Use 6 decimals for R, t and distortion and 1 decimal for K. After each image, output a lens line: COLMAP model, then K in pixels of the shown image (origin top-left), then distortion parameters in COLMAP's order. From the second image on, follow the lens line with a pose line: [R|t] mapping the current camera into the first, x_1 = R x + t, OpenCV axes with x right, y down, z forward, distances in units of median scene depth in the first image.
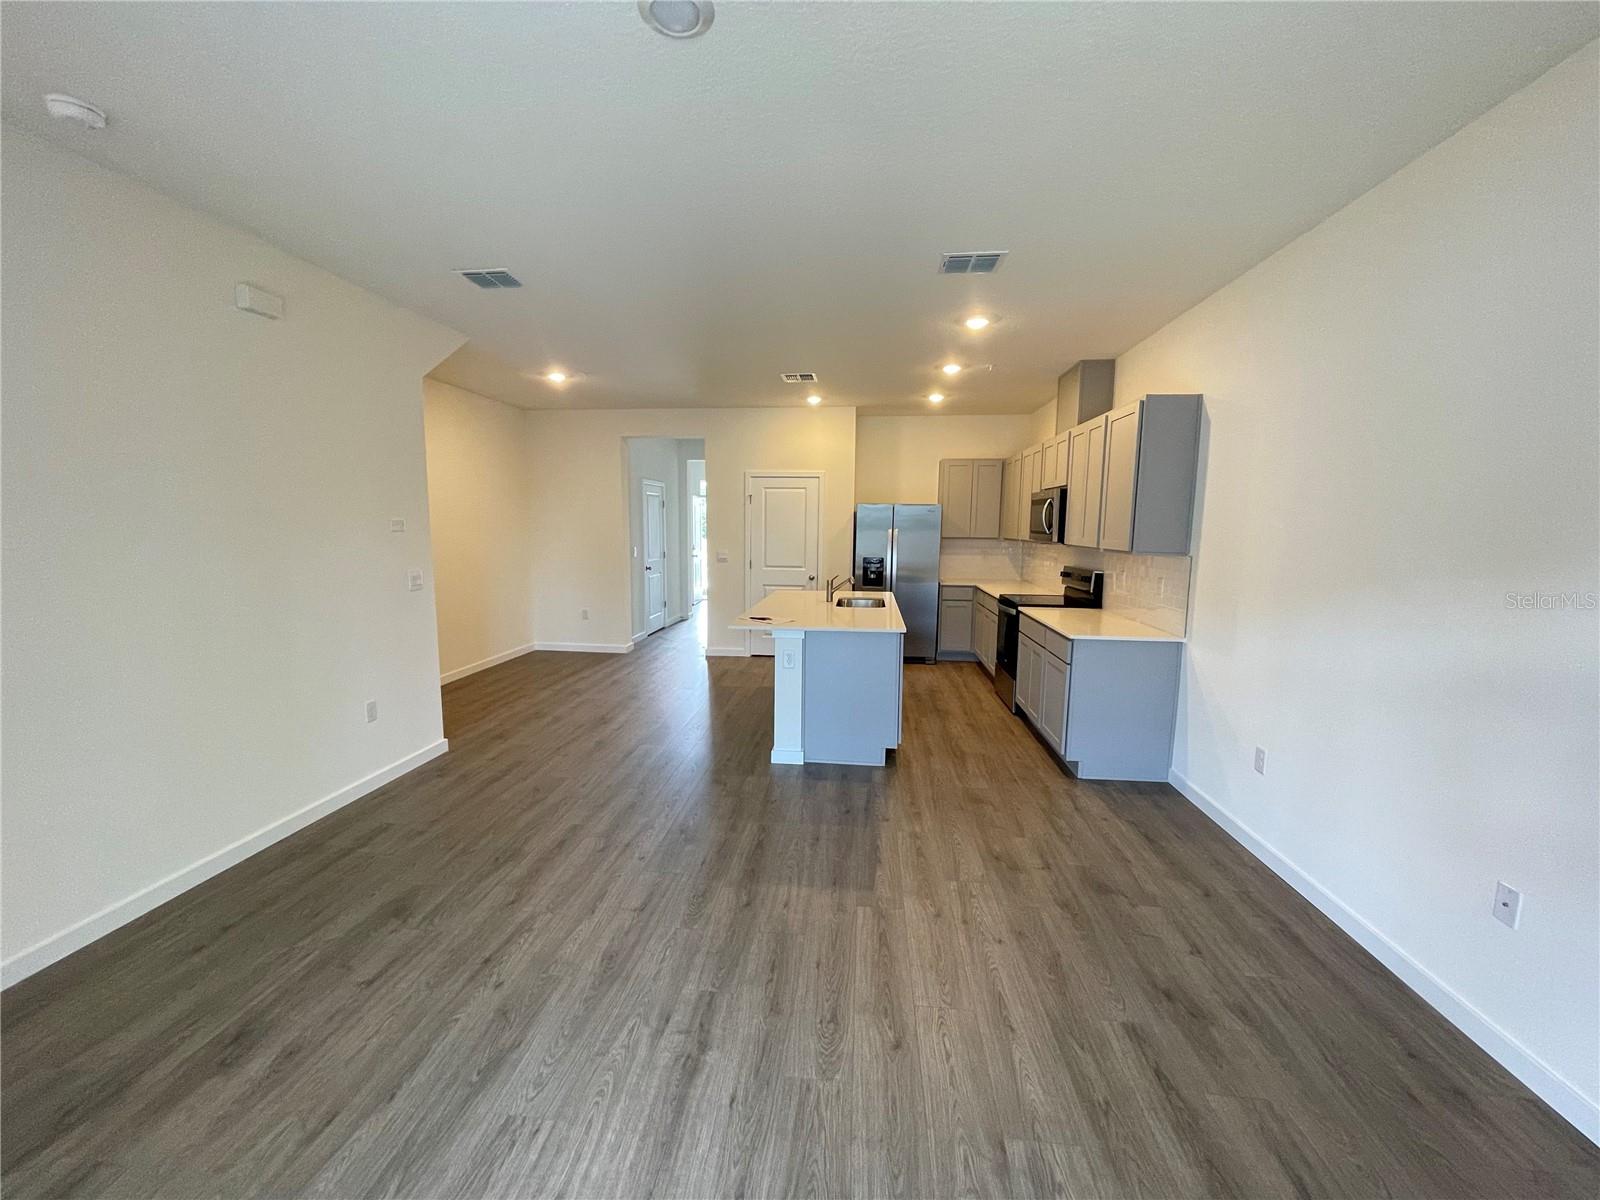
lens RADIAL K [[649.5, 0, 797.6], [0, 649.5, 602.1], [0, 0, 1]] dist [-0.001901, 0.001285]
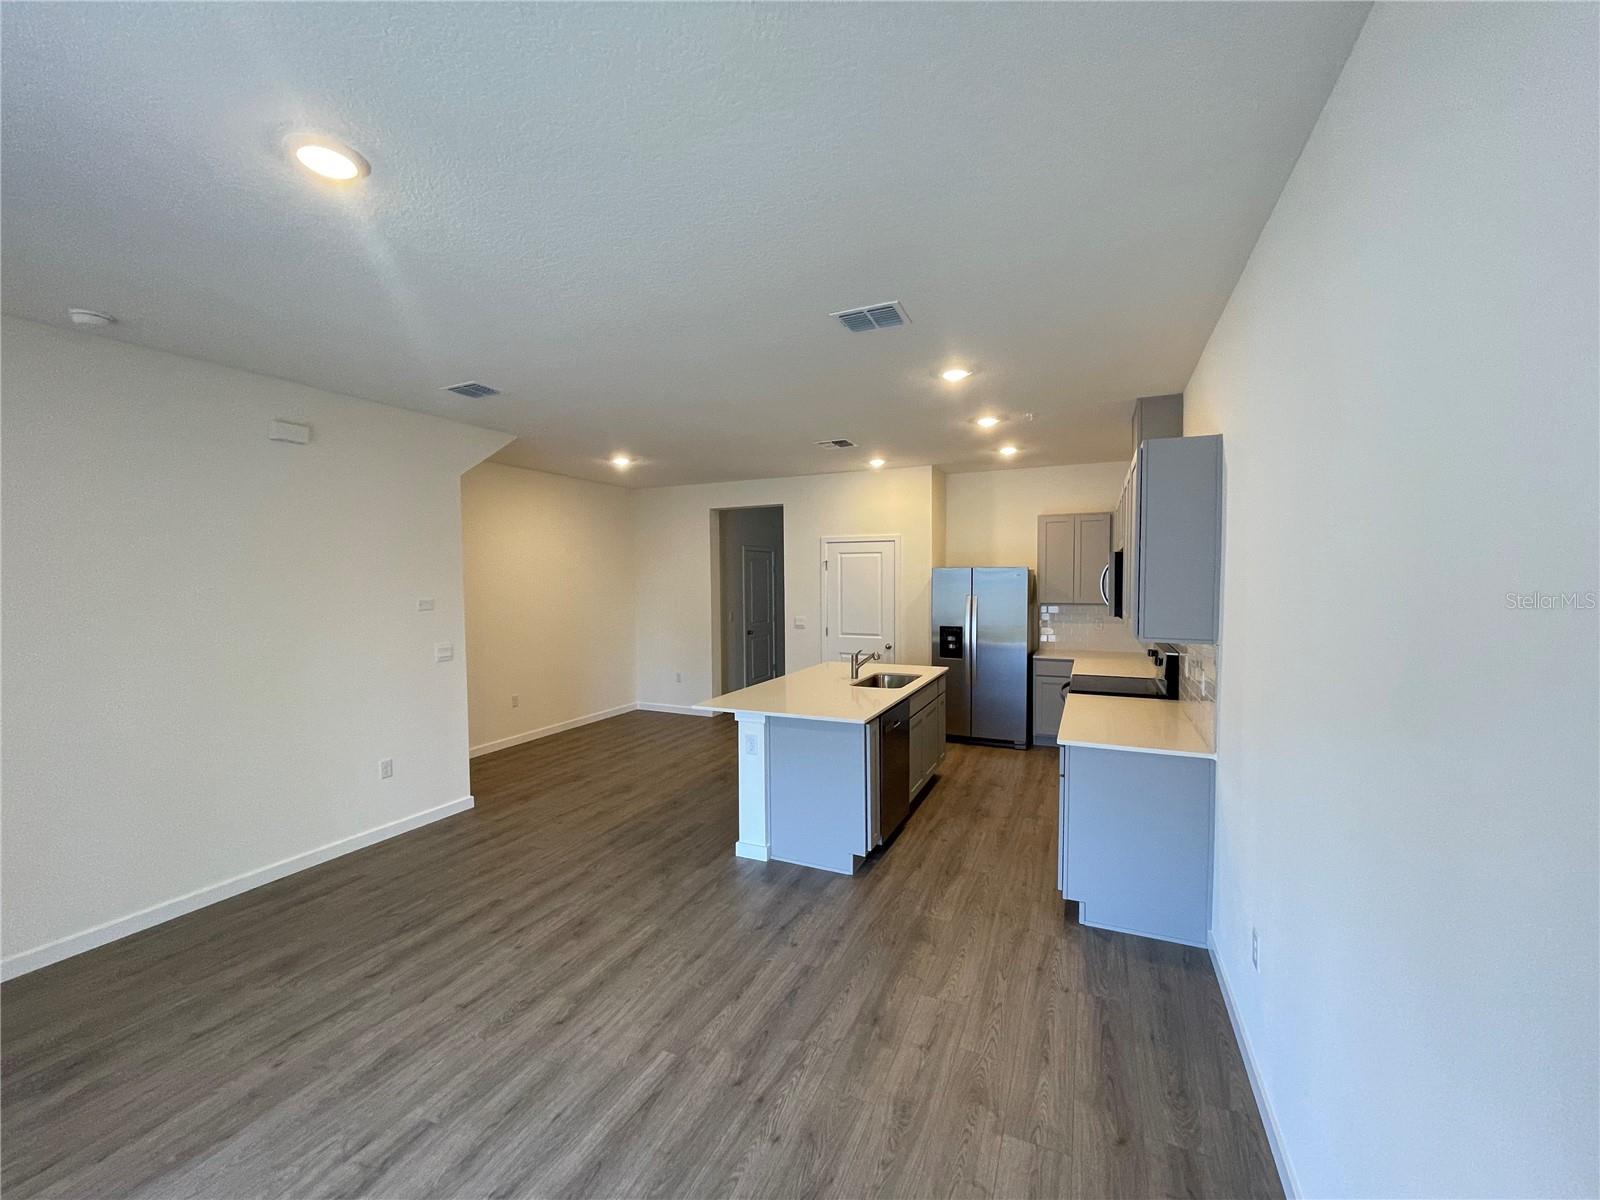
lens RADIAL K [[649.5, 0, 792.5], [0, 649.5, 603.3], [0, 0, 1]] dist [-0.001901, 0.001285]
pose [[0.946910, -0.003755, -0.321476, 0.285507], [-0.022349, 0.996744, -0.077470, -0.036378], [0.320720, 0.080541, 0.943744, 0.096217]]
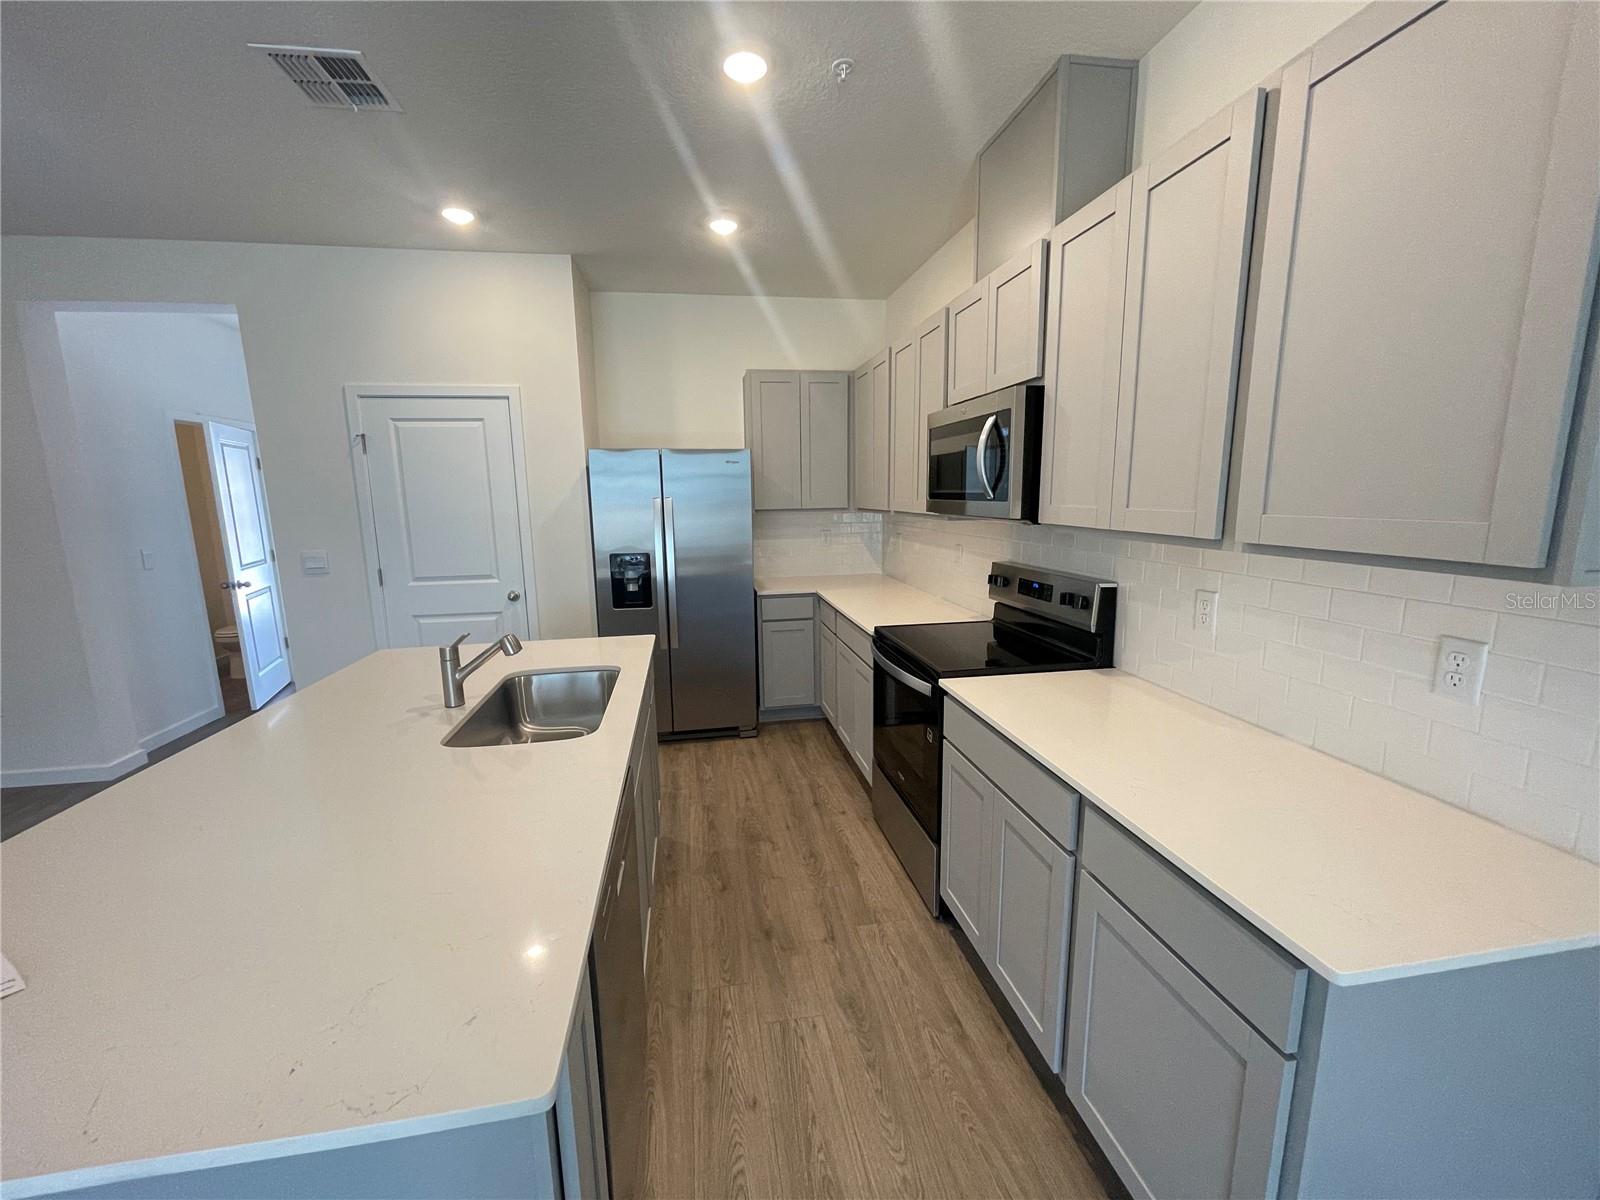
lens RADIAL K [[649.5, 0, 795.4], [0, 649.5, 602.6], [0, 0, 1]] dist [-0.001901, 0.001285]
pose [[0.963312, -0.070481, 0.258966, 0.154135], [0.057656, 0.996720, 0.056797, -0.073240], [-0.262119, -0.039782, 0.964215, 0.653352]]
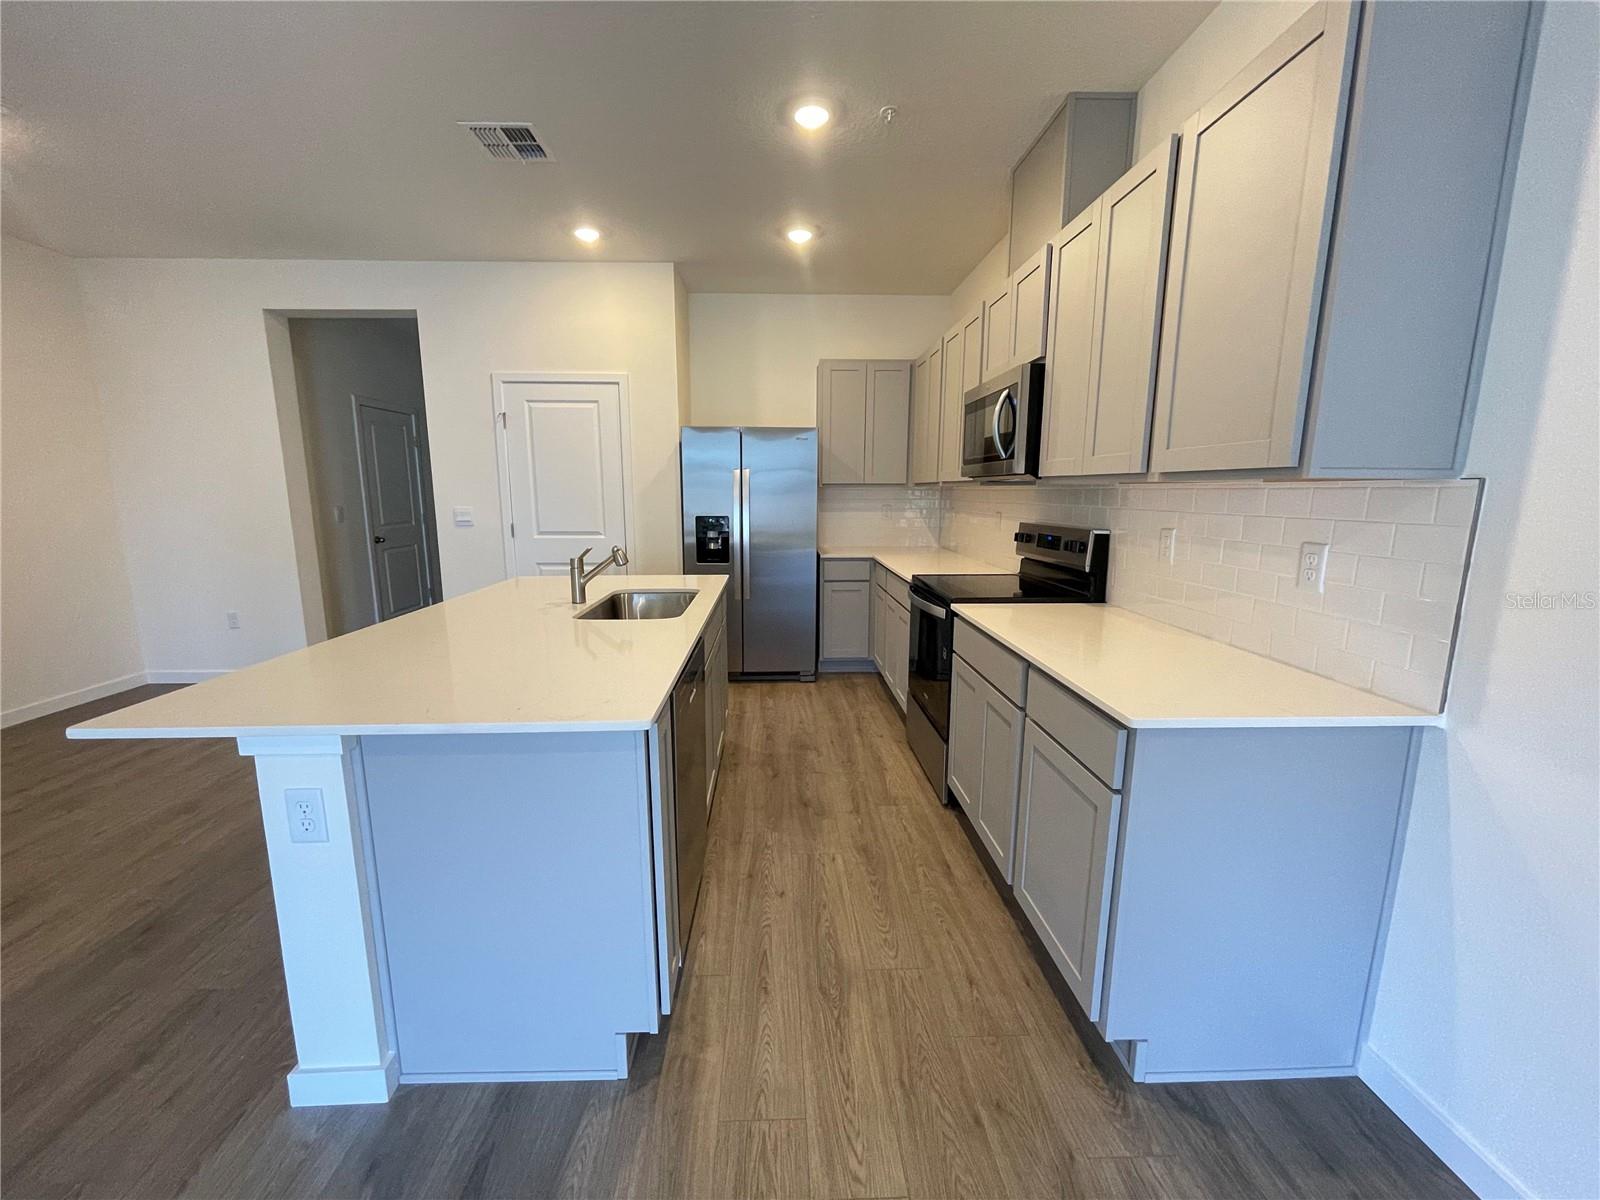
lens RADIAL K [[649.5, 0, 795.0], [0, 649.5, 601.6], [0, 0, 1]] dist [-0.001901, 0.001285]
pose [[0.990246, -0.032335, 0.135523, 0.156263], [0.025458, 0.998313, 0.052176, -0.025079], [-0.136982, -0.048217, 0.989399, 0.535117]]
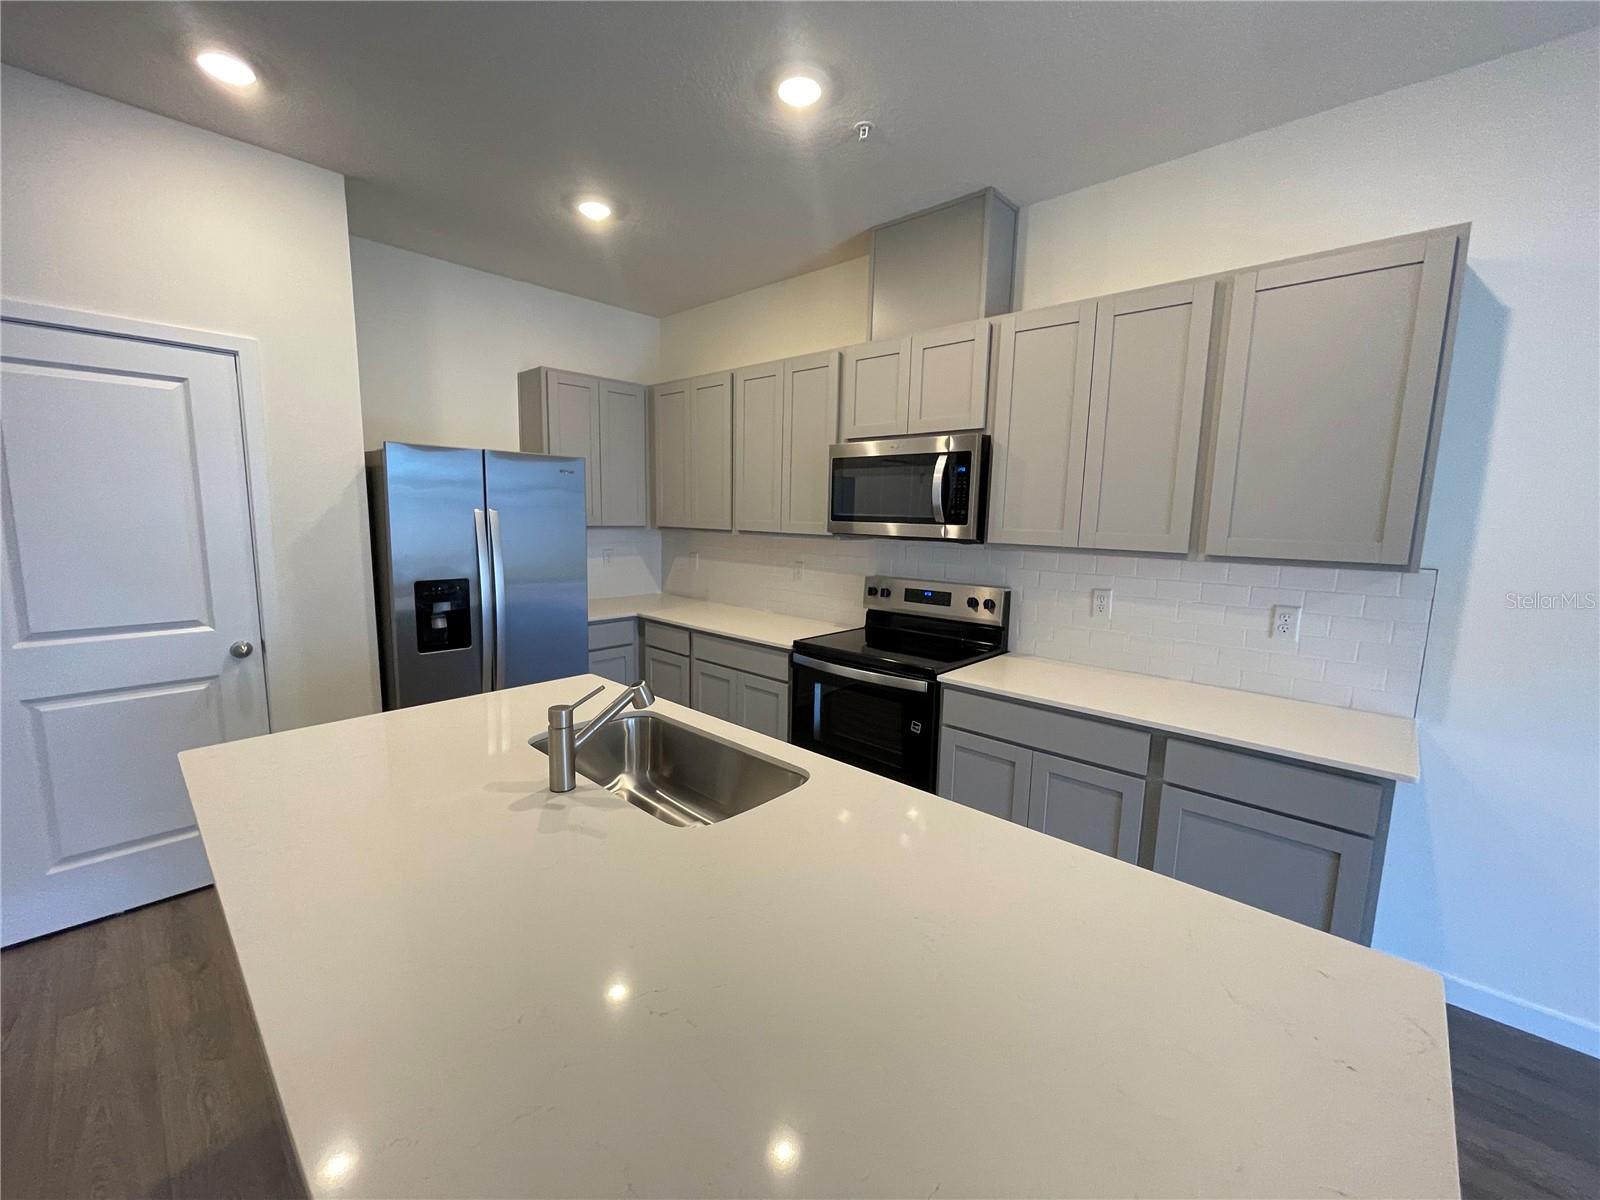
lens RADIAL K [[649.5, 0, 789.4], [0, 649.5, 602.9], [0, 0, 1]] dist [-0.001901, 0.001285]
pose [[0.599855, -0.110095, 0.792498, -0.108587], [0.082641, 0.993716, 0.075496, -0.096168], [-0.795829, 0.020206, 0.605184, 0.828109]]
